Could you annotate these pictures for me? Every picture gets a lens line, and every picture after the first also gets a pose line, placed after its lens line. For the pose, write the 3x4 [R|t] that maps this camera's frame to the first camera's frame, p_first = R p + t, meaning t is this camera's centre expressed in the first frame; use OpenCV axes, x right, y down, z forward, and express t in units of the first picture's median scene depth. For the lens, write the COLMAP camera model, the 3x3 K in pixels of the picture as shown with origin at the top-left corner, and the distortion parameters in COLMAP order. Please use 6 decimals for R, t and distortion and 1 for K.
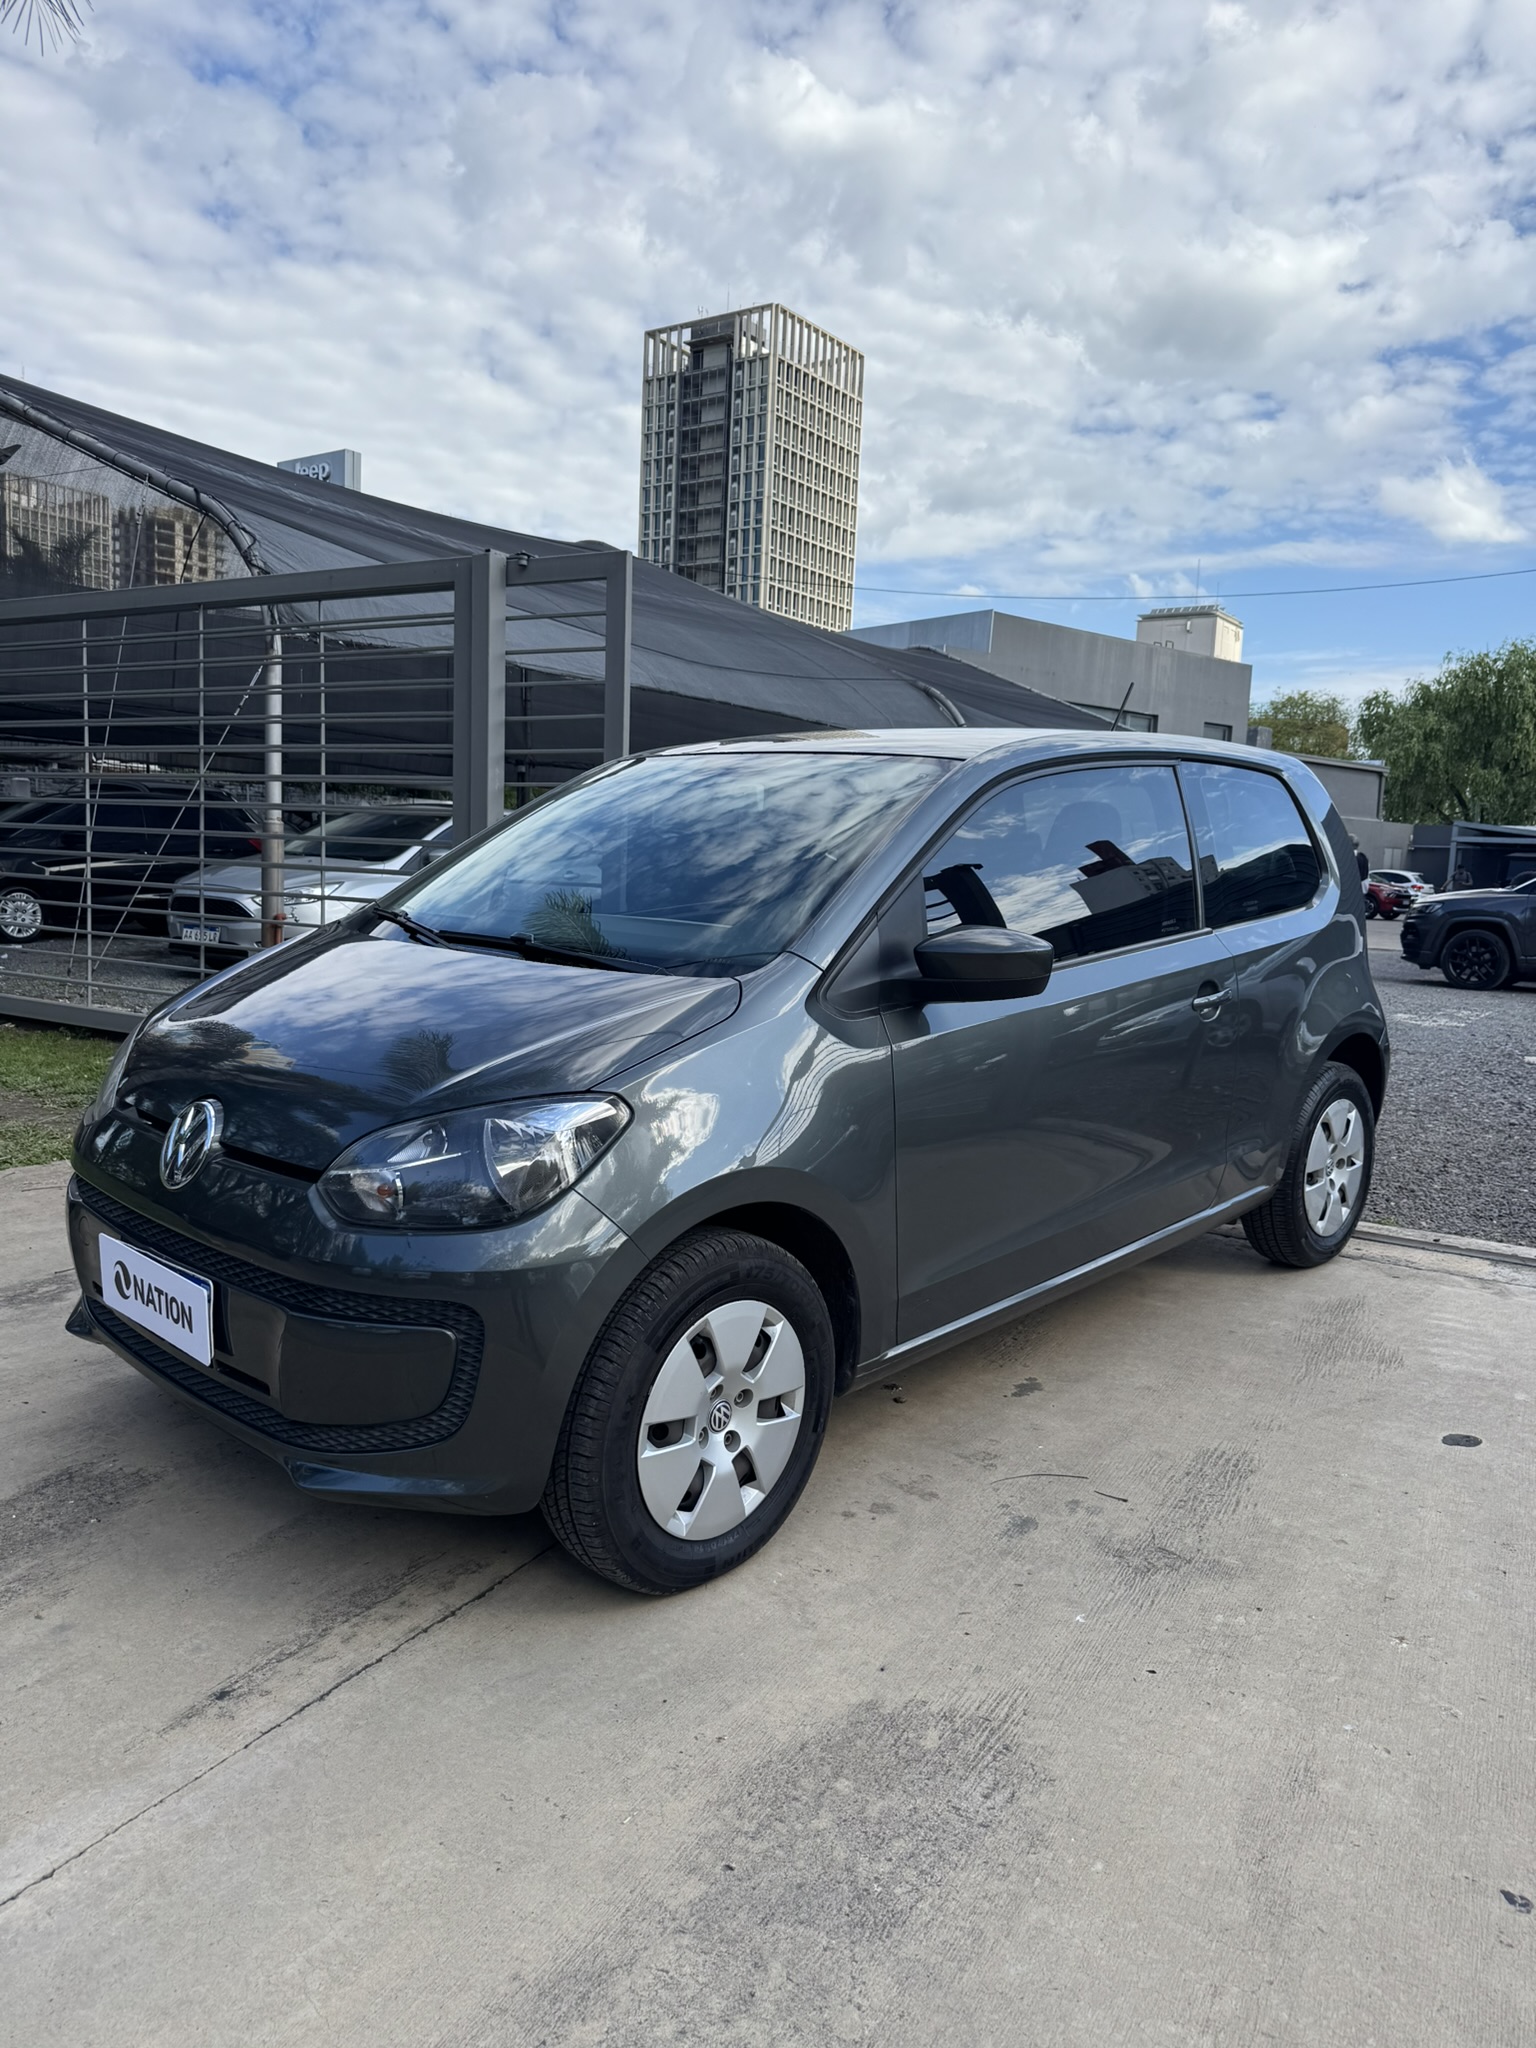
lens RADIAL K [[1405.7, 0, 768.0], [0, 1405.7, 1024.0], [0, 0, 1]] dist [0.003458, -0.000876]
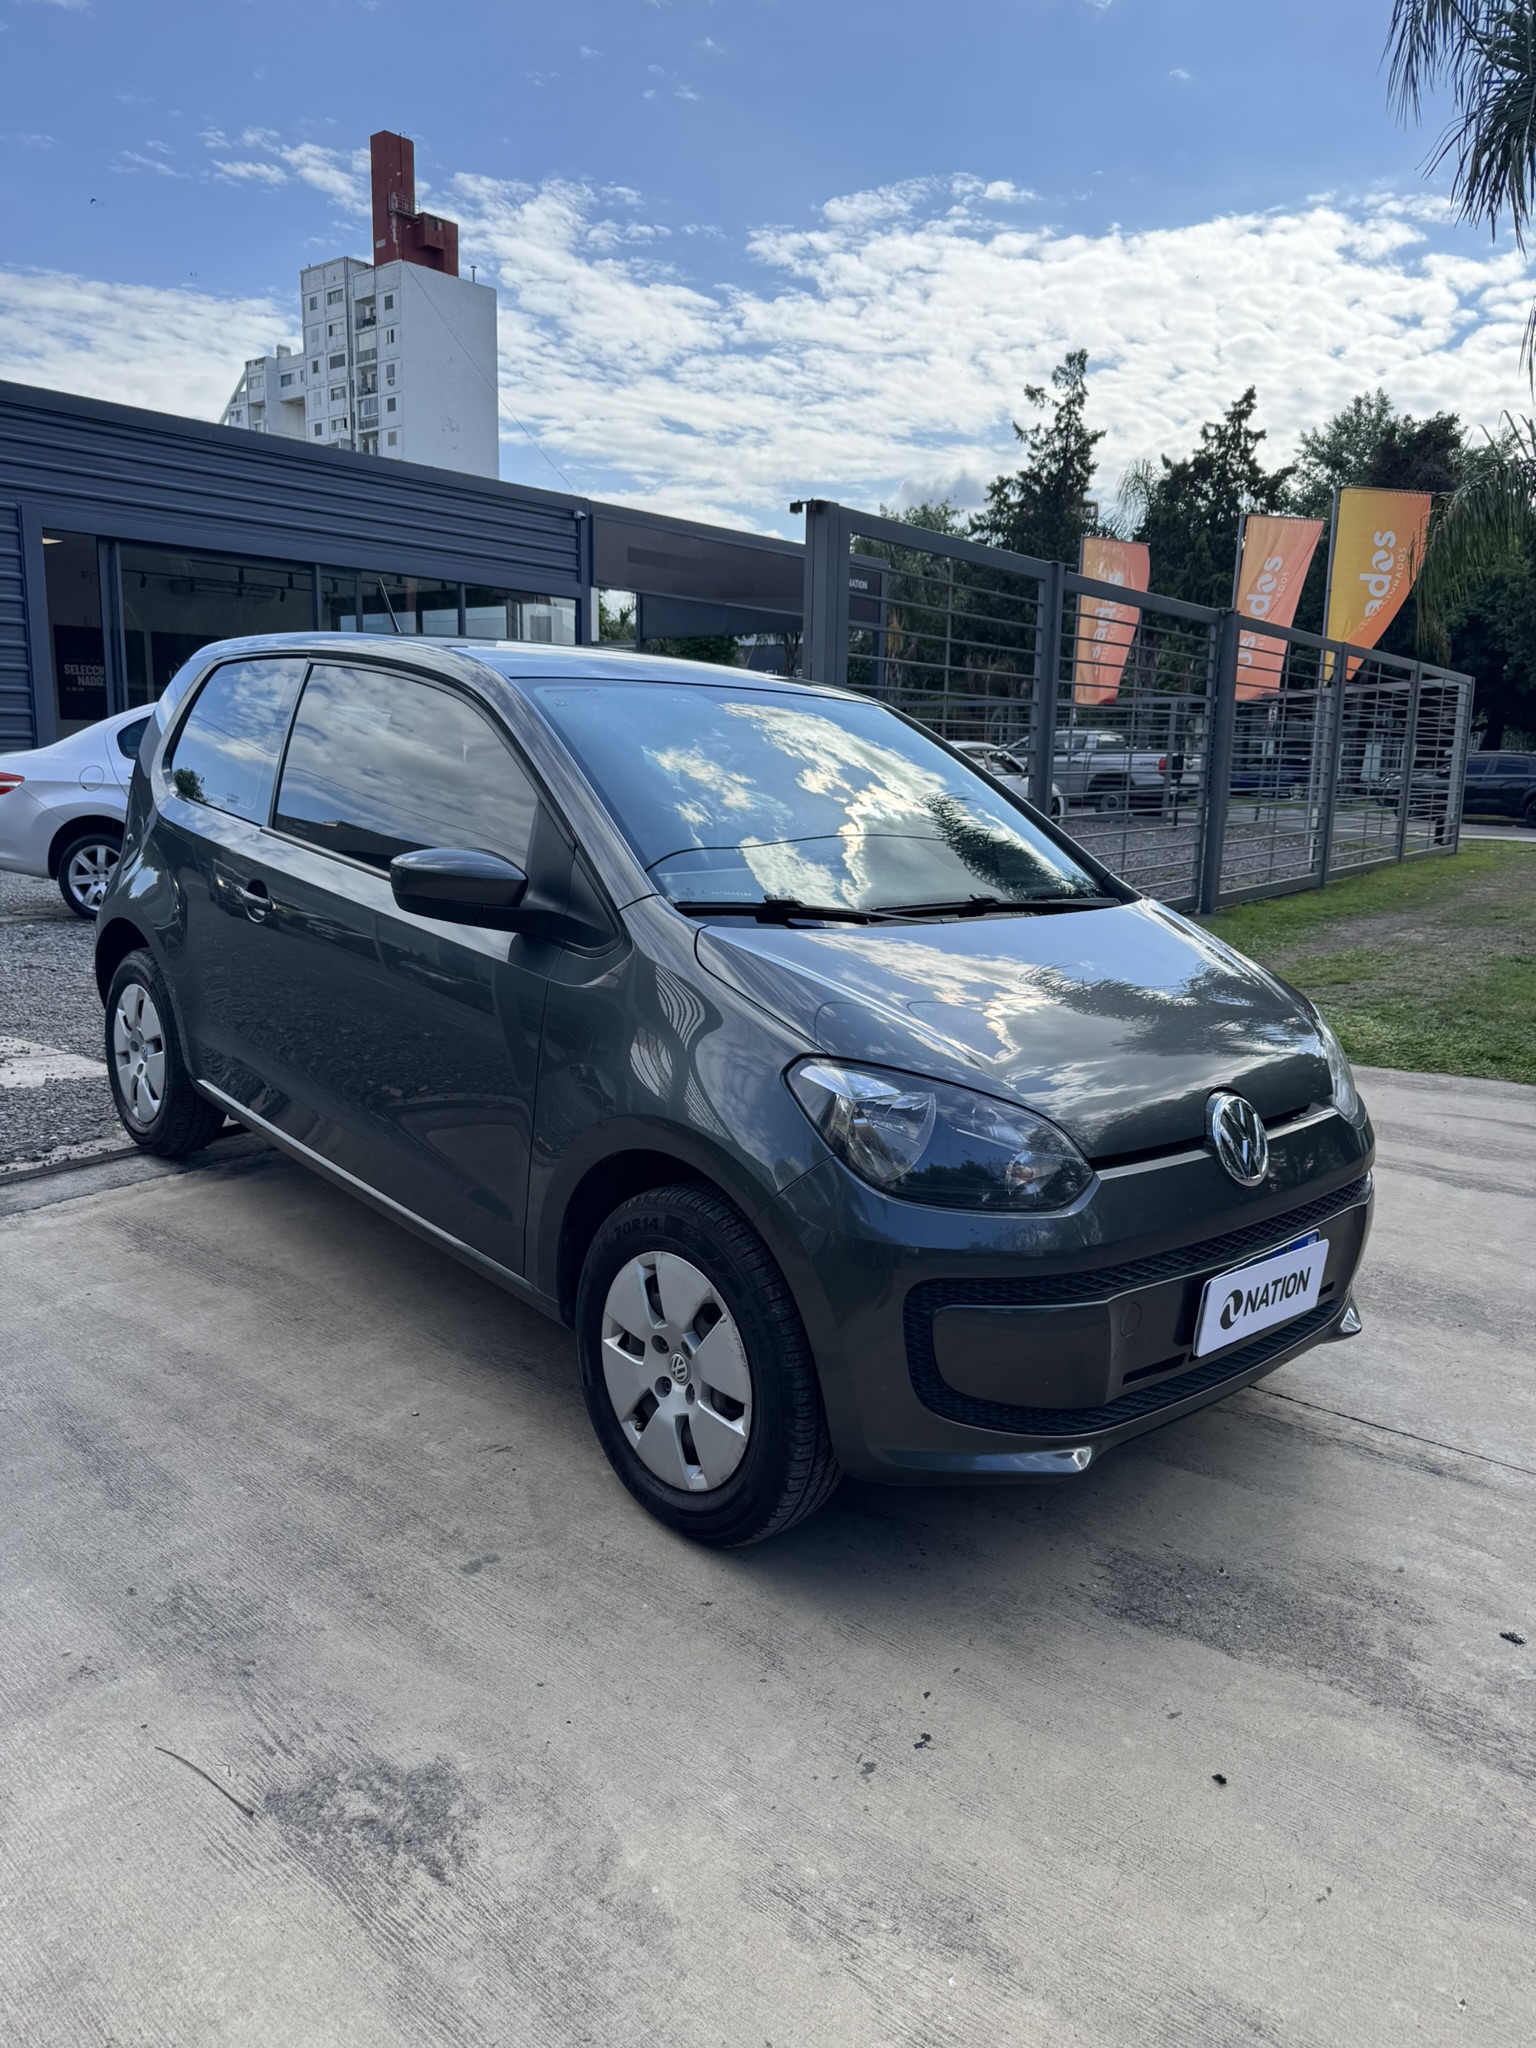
lens RADIAL K [[1405.7, 0, 768.0], [0, 1405.7, 1024.0], [0, 0, 1]] dist [0.003458, -0.000876]
pose [[0.089863, -0.224583, 0.970303, -1.455371], [0.090469, 0.972057, 0.216611, -0.249304], [-0.991837, 0.068317, 0.107670, 1.288965]]
